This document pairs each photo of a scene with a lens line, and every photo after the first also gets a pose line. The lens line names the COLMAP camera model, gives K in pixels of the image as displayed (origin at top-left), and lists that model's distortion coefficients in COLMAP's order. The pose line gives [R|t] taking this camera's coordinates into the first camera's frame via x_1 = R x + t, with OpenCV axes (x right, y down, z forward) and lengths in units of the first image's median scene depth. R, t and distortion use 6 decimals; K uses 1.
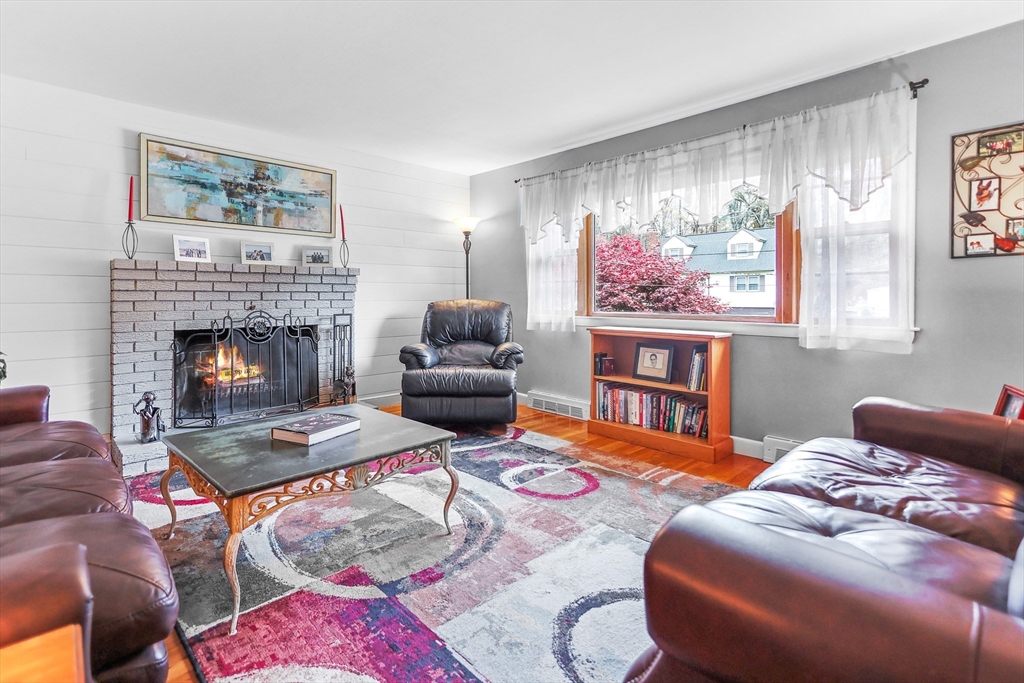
lens RADIAL K [[474.9, 0, 513.0], [0, 474.9, 300.2], [0, 0, 1]] dist [0.017772, 0.000024]
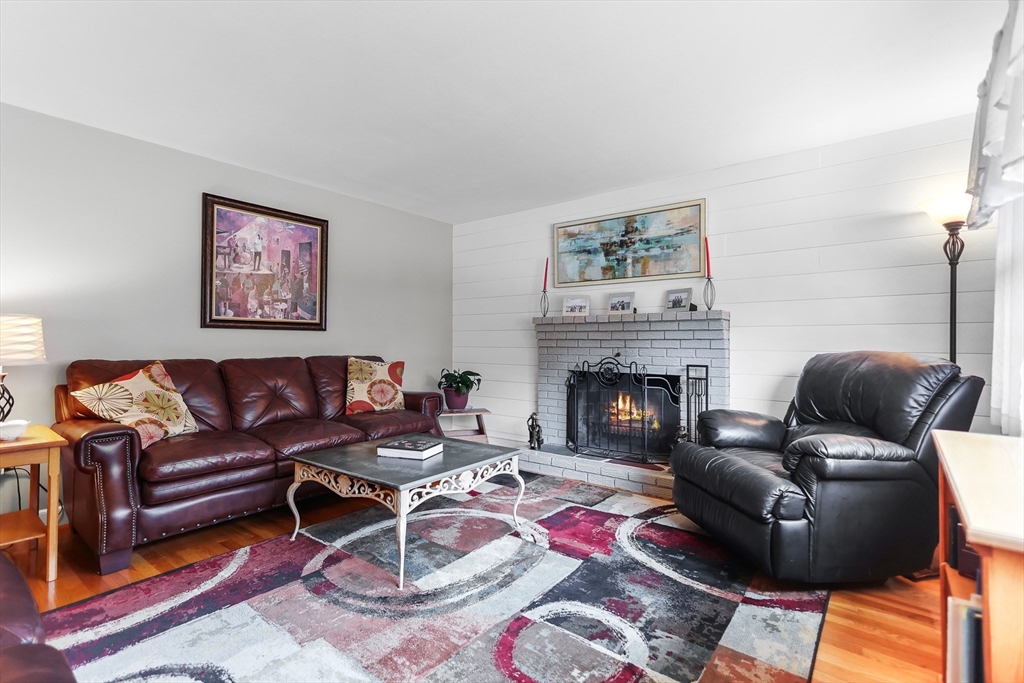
lens RADIAL K [[479.3, 0, 512.0], [0, 479.3, 341.5], [0, 0, 1]] dist [0.021987, 0.000115]
pose [[0.149527, -0.000899, -0.988757, 0.503213], [-0.012424, 0.999919, -0.002788, -0.007973], [0.988680, 0.012701, 0.149503, 0.613887]]
